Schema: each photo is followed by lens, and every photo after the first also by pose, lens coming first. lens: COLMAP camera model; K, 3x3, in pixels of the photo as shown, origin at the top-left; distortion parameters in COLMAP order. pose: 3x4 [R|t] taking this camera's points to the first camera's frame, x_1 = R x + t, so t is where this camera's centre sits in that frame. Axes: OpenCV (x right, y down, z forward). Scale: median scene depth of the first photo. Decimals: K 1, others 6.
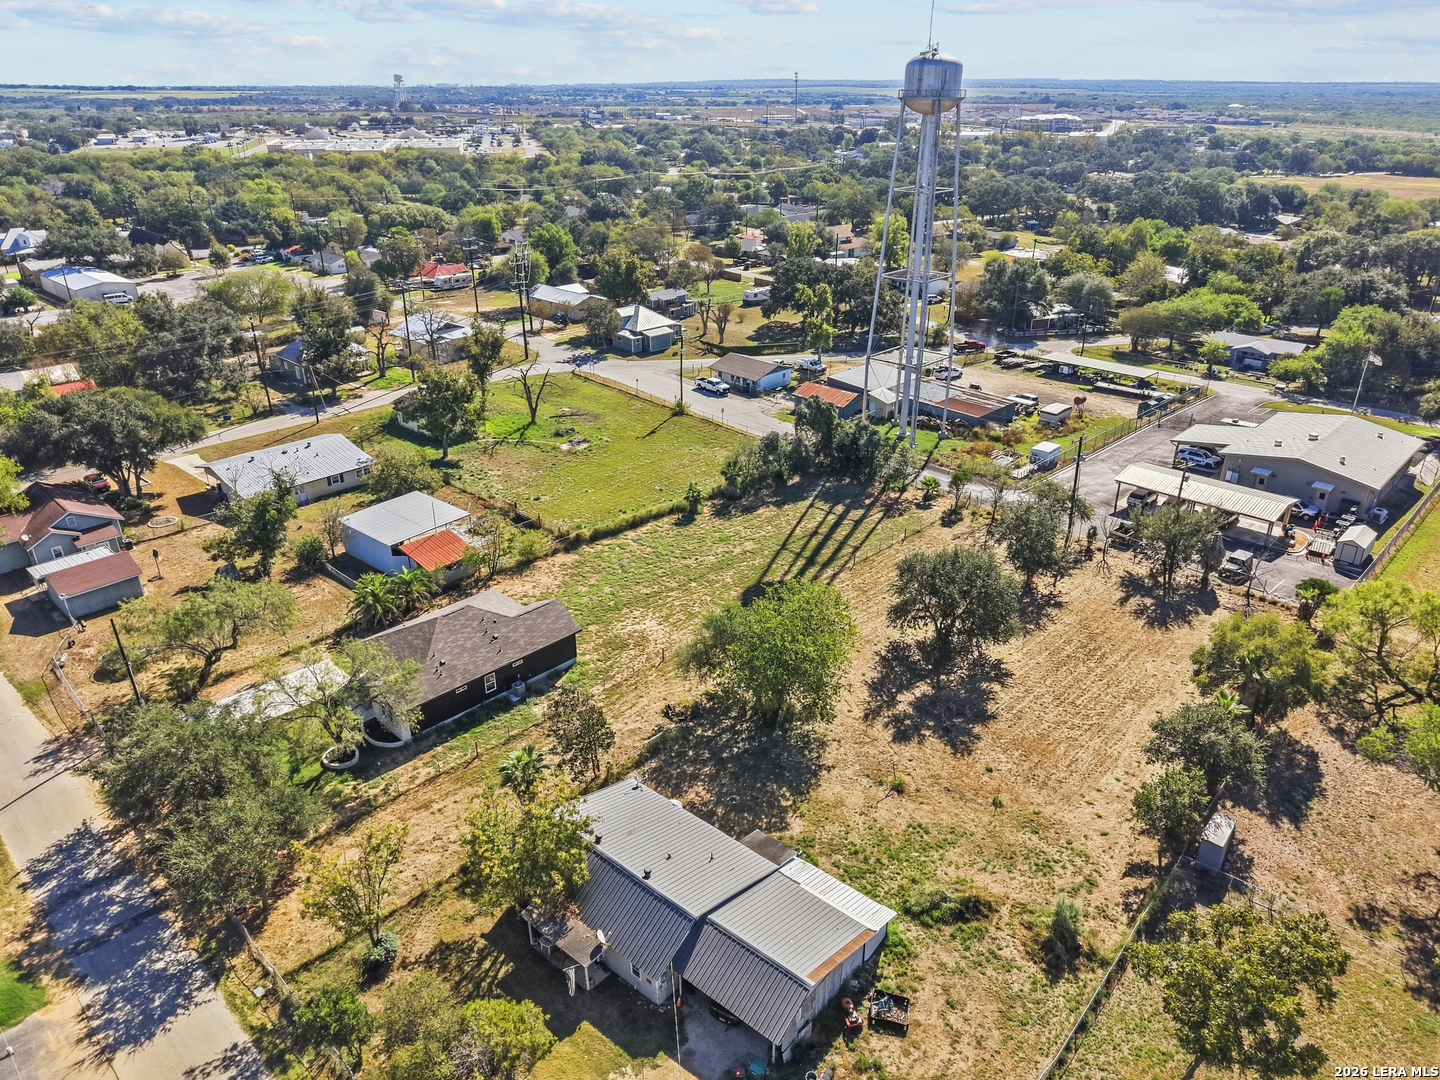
lens RADIAL K [[978.5, 0, 720.7], [0, 978.5, 532.6], [0, 0, 1]] dist [0.014079, -0.009280]
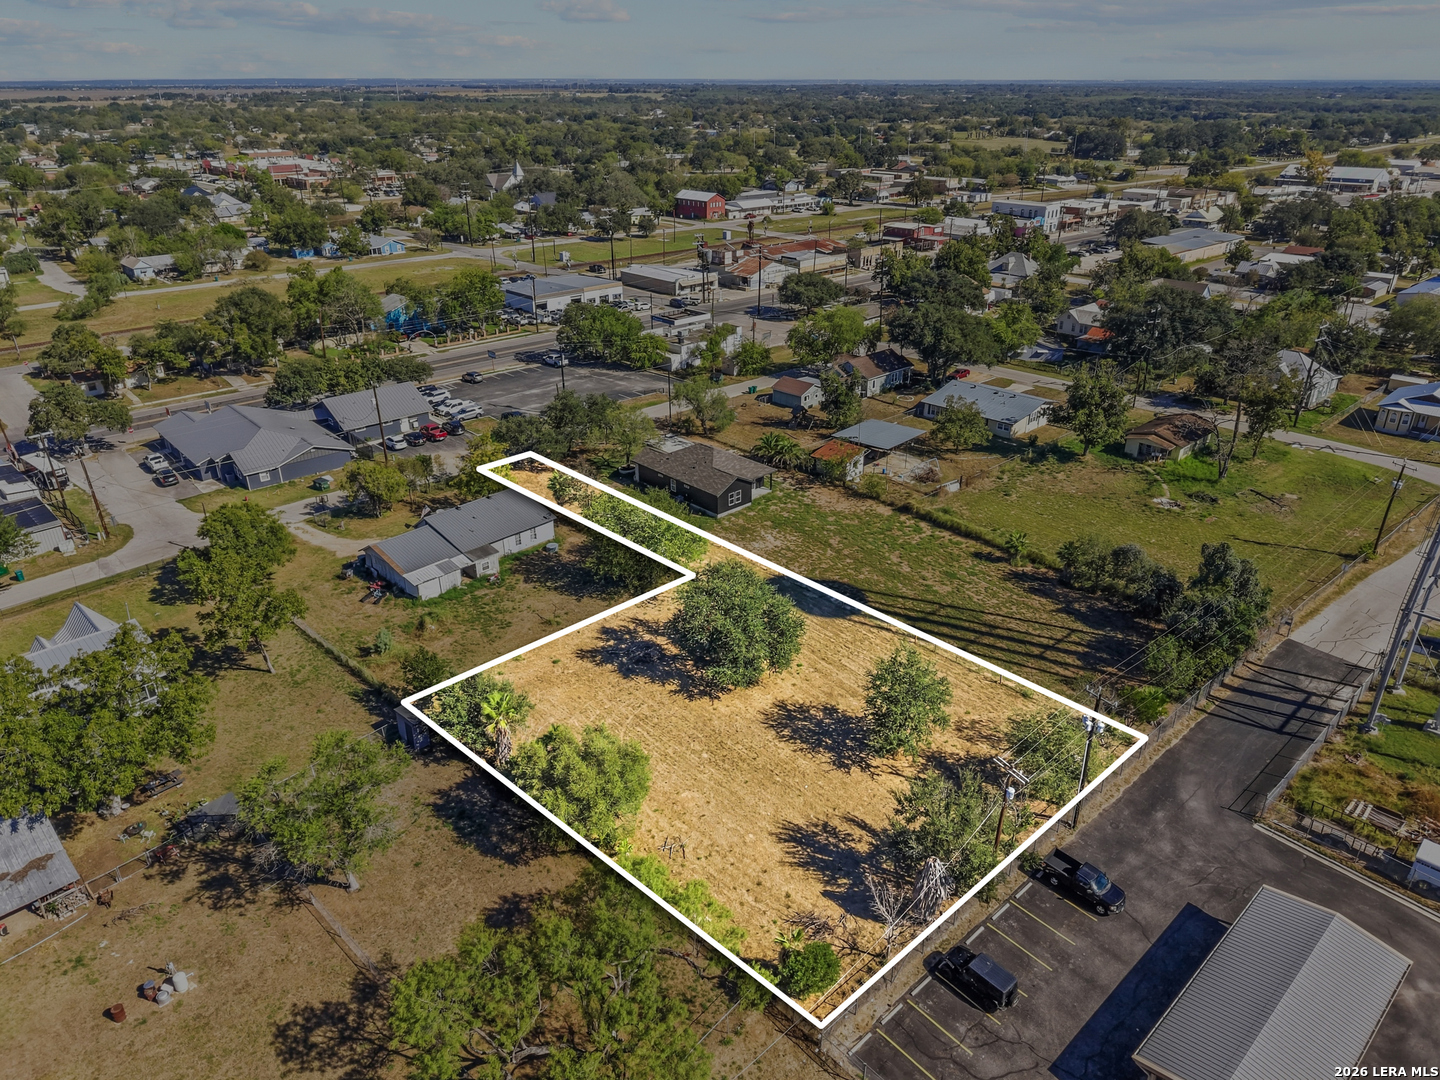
lens RADIAL K [[971.7, 0, 727.3], [0, 971.7, 539.8], [0, 0, 1]] dist [0.019798, -0.001285]
pose [[-0.045340, 0.427072, -0.903080, 0.996285], [-0.415072, 0.814228, 0.405892, -0.368308], [0.908658, 0.393247, 0.140349, 0.718536]]
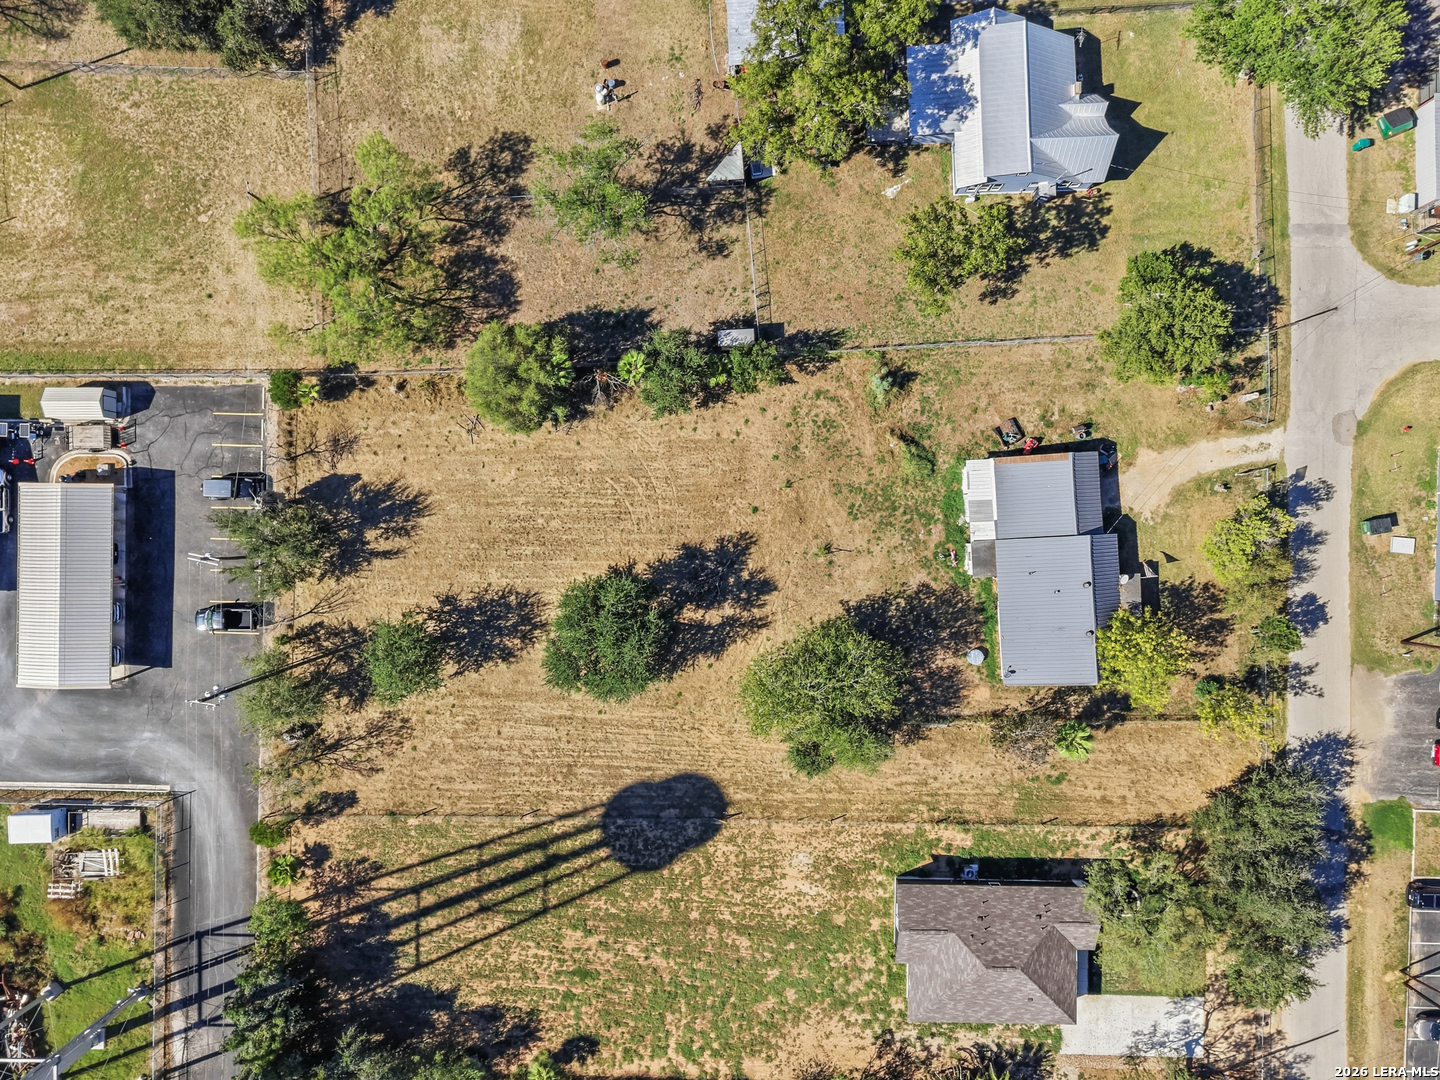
lens RADIAL K [[977.2, 0, 714.5], [0, 977.2, 530.7], [0, 0, 1]] dist [0.003904, -0.003707]
pose [[-0.689560, -0.724200, 0.006450, 0.211368], [0.306078, -0.283343, 0.908863, -0.662559], [-0.656372, 0.628690, 0.417044, 0.405773]]
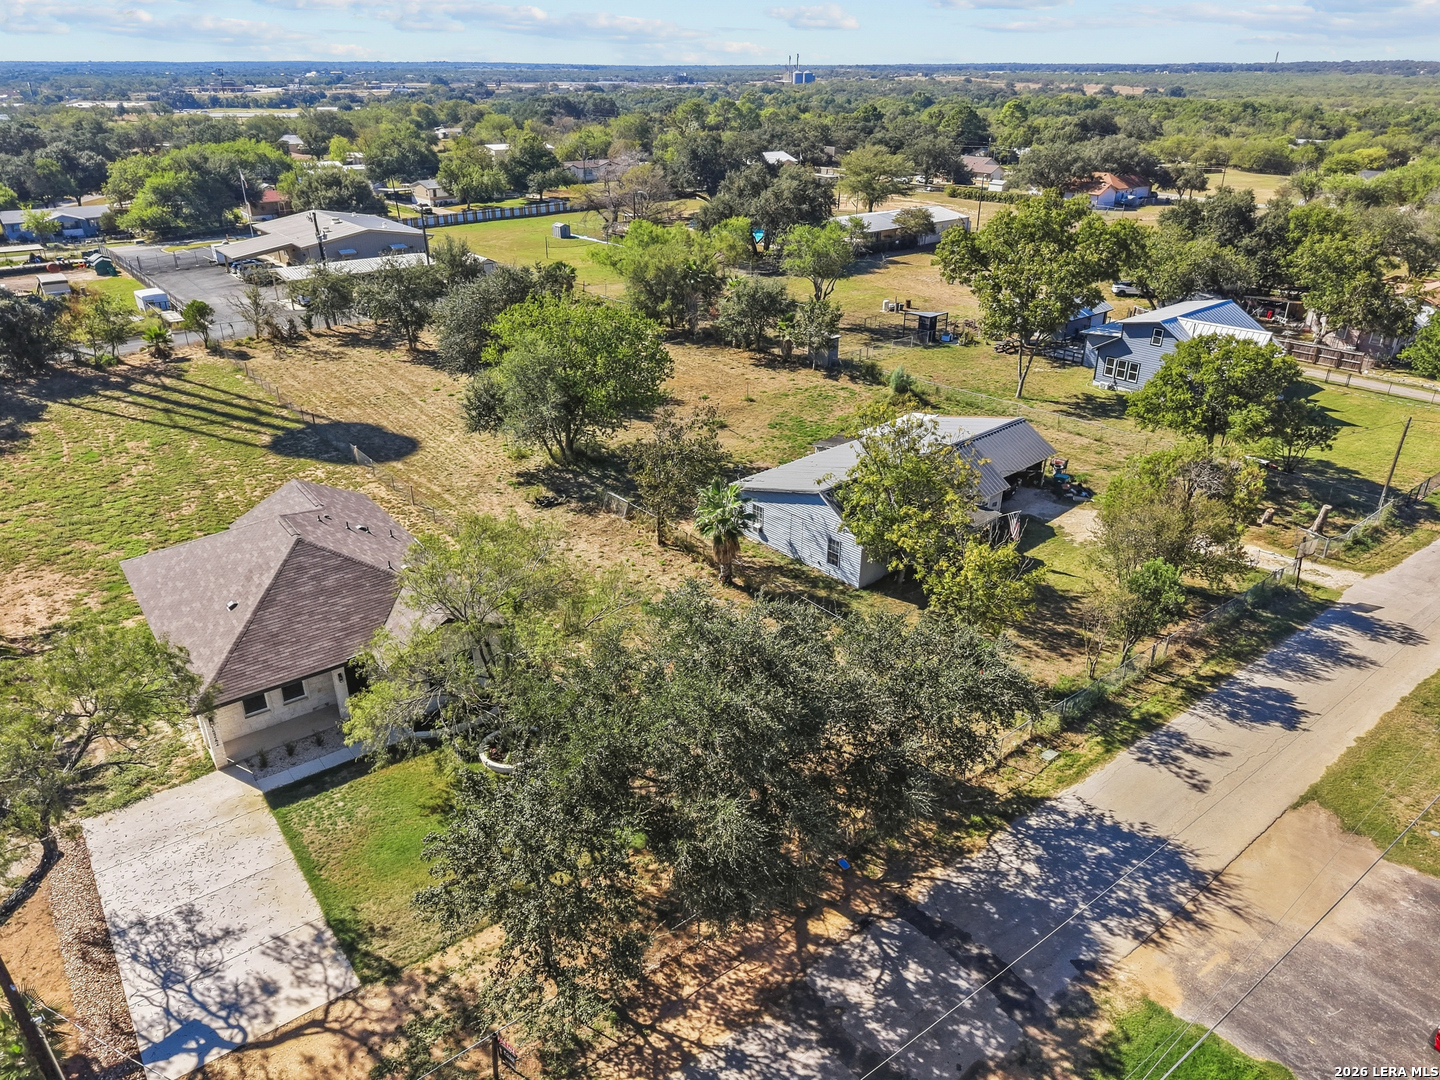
lens RADIAL K [[968.0, 0, 723.2], [0, 968.0, 534.8], [0, 0, 1]] dist [0.008945, 0.000563]
pose [[0.131923, -0.429749, 0.893259, -0.583934], [0.409147, 0.844399, 0.345816, 0.000259], [-0.902882, 0.319853, 0.287226, 0.535140]]
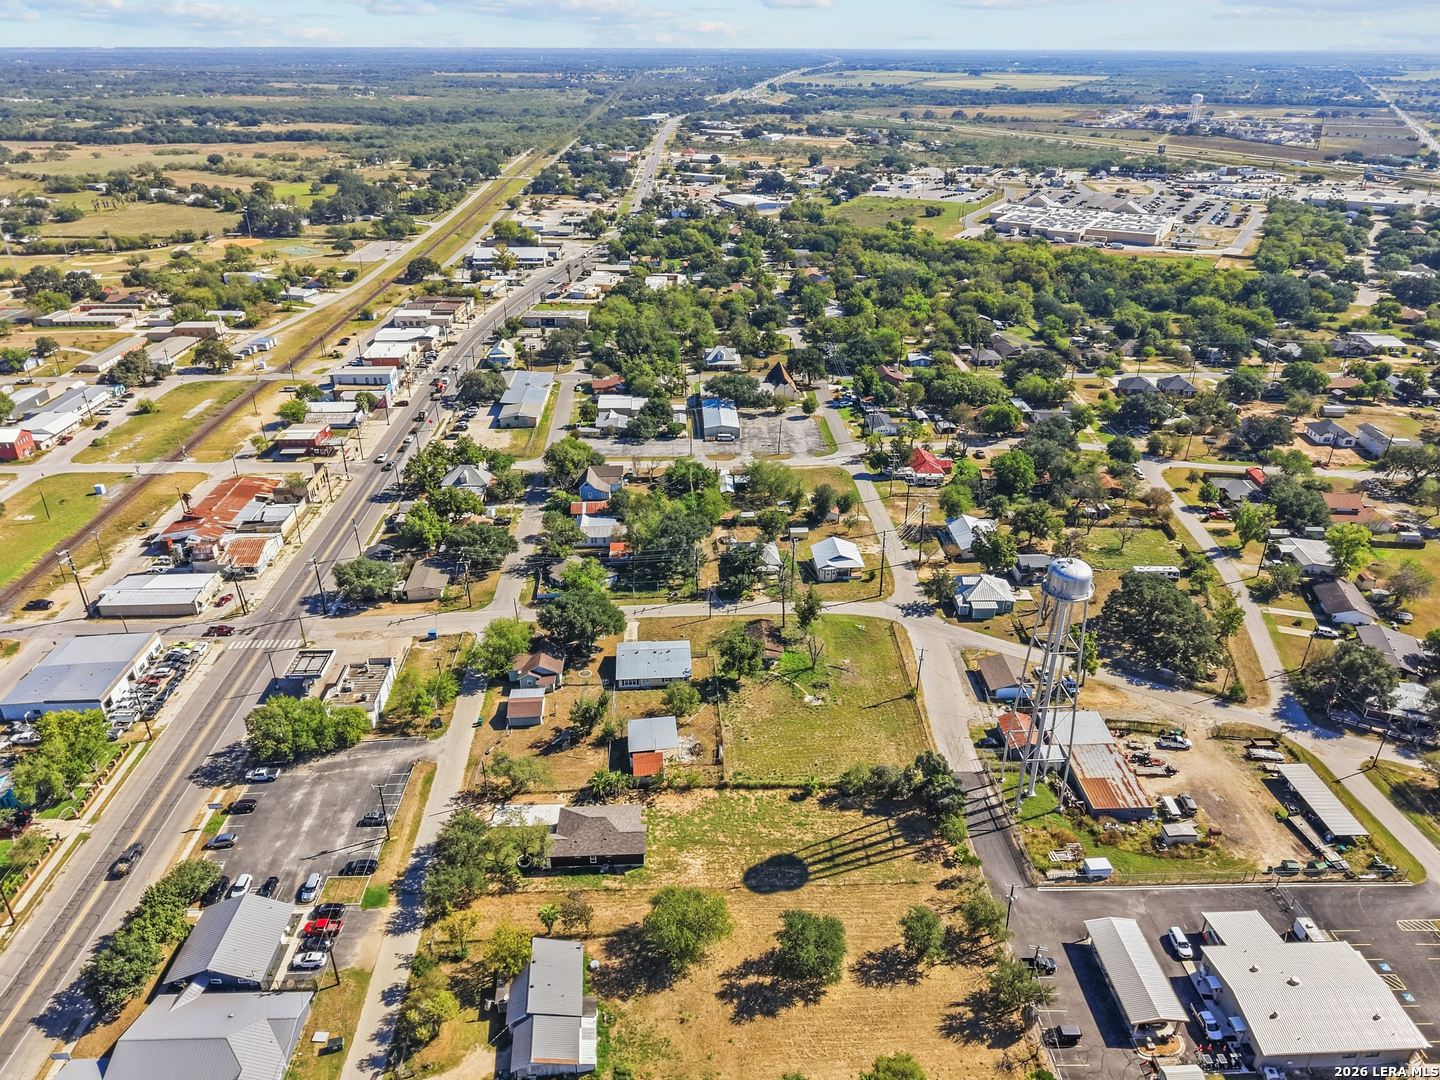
lens RADIAL K [[962.0, 0, 720.8], [0, 962.0, 556.8], [0, 0, 1]] dist [0.049727, -0.056751]
pose [[0.730921, 0.324549, -0.600351, 0.813100], [-0.288615, 0.944147, 0.159019, -0.703854], [0.618430, 0.057040, 0.783767, -0.407490]]
